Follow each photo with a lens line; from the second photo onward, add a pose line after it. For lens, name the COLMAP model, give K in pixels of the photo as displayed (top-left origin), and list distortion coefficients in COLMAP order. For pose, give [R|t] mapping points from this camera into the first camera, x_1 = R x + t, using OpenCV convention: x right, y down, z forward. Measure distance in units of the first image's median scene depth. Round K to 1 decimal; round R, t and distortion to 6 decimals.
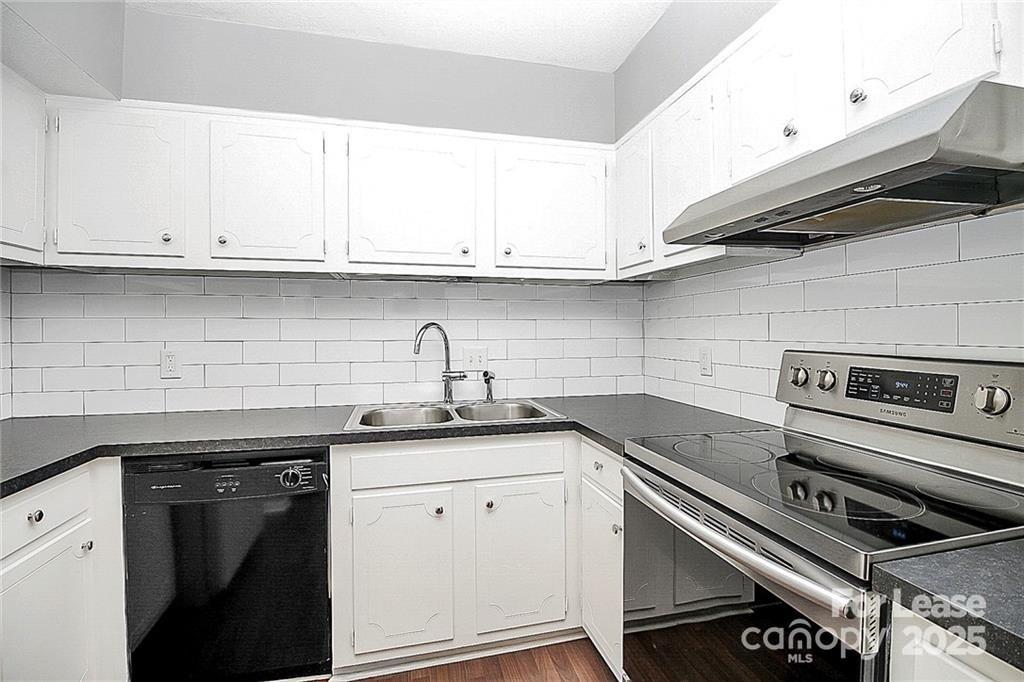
lens RADIAL K [[473.2, 0, 516.6], [0, 473.2, 341.9], [0, 0, 1]] dist [-0.000979, -0.011086]
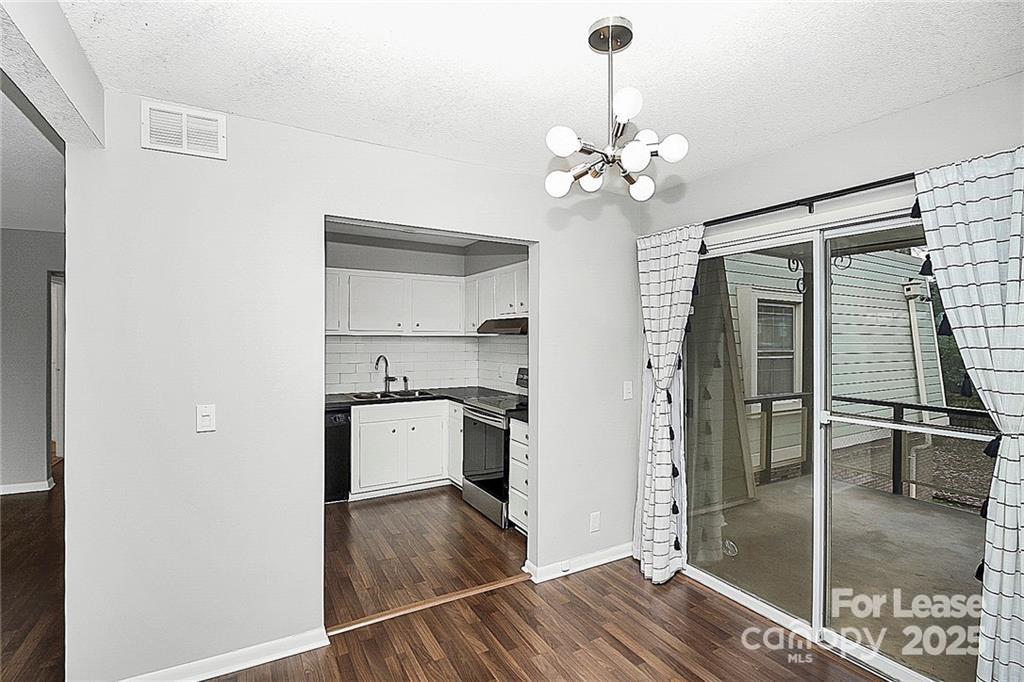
lens RADIAL K [[478.0, 0, 512.2], [0, 478.0, 332.5], [0, 0, 1]] dist [0.003105, -0.010998]
pose [[0.960338, 0.010865, 0.278628, -0.284167], [-0.002643, 0.999550, -0.029869, -0.106282], [-0.278827, 0.027948, 0.959935, -1.739870]]
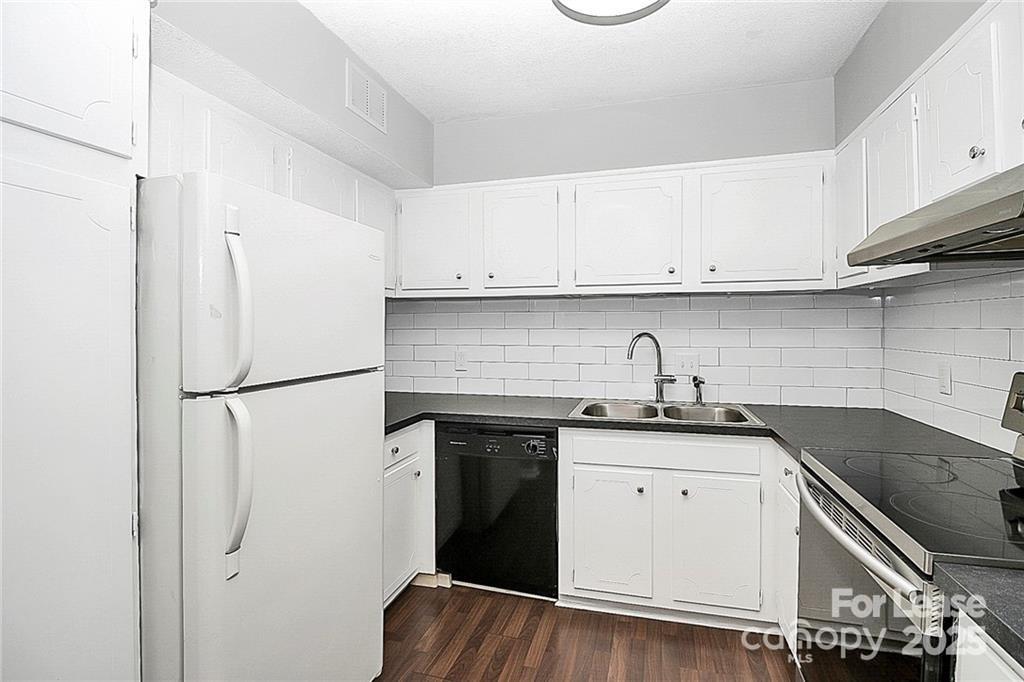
lens RADIAL K [[483.7, 0, 514.2], [0, 483.7, 335.9], [0, 0, 1]] dist [-0.004569, 0.000015]
pose [[0.868251, 0.009245, -0.496040, 0.175502], [-0.009096, 0.999955, 0.002714, -0.042784], [0.496042, 0.002156, 0.868296, -0.254982]]
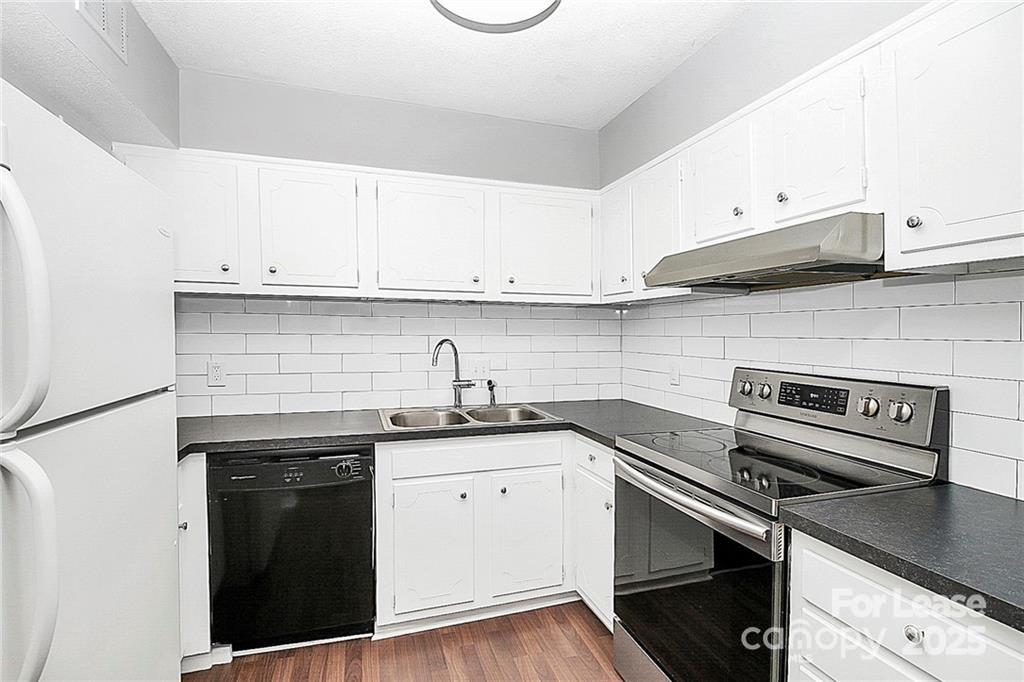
lens RADIAL K [[481.9, 0, 508.5], [0, 481.9, 338.2], [0, 0, 1]] dist [0.002758, -0.010467]
pose [[0.998197, 0.007331, 0.059581, -0.127592], [-0.006685, 0.999917, -0.011032, -0.040672], [-0.059657, 0.010614, 0.998163, -0.270632]]
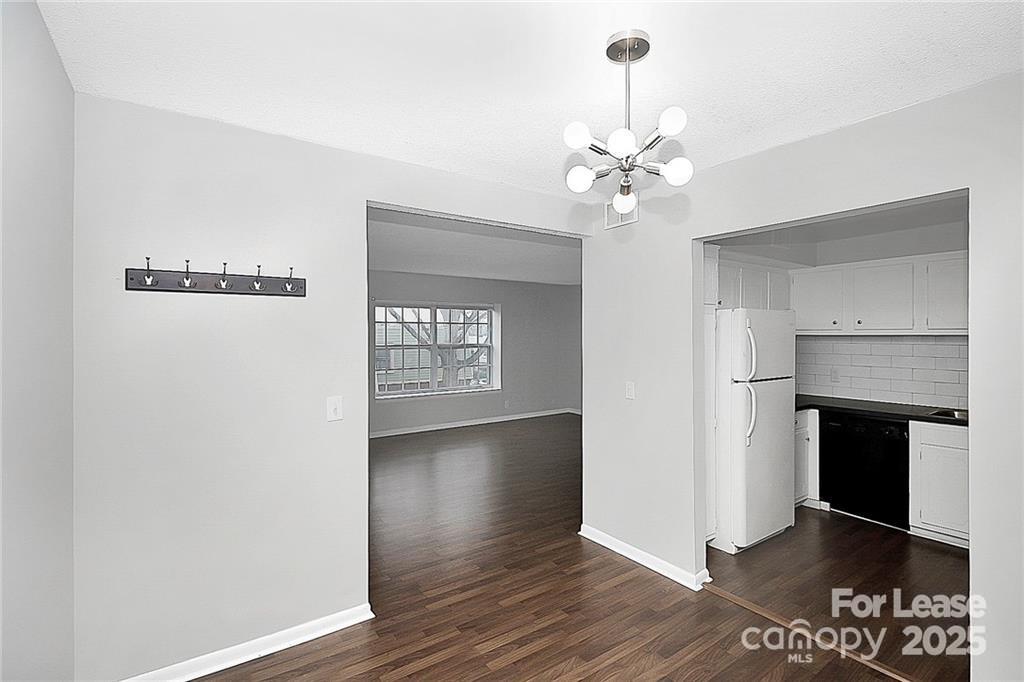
lens RADIAL K [[478.0, 0, 512.2], [0, 478.0, 332.5], [0, 0, 1]] dist [0.003105, -0.010998]
pose [[0.357418, -0.004883, -0.933932, 1.000728], [-0.018495, 0.999753, -0.012306, -0.120154], [0.933761, 0.021671, 0.357239, -1.492164]]
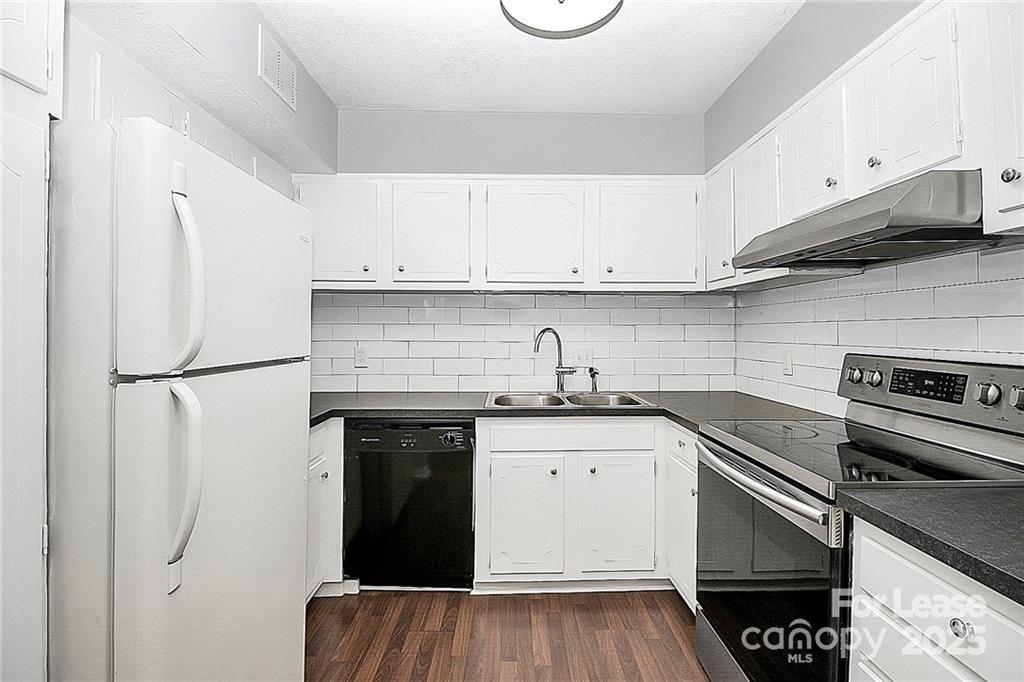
lens RADIAL K [[478.0, 0, 512.2], [0, 478.0, 332.5], [0, 0, 1]] dist [0.003105, -0.010998]
pose [[0.973057, 0.005219, -0.230504, 0.027469], [-0.009747, 0.999781, -0.018511, -0.004337], [0.230357, 0.020259, 0.972895, -0.335291]]
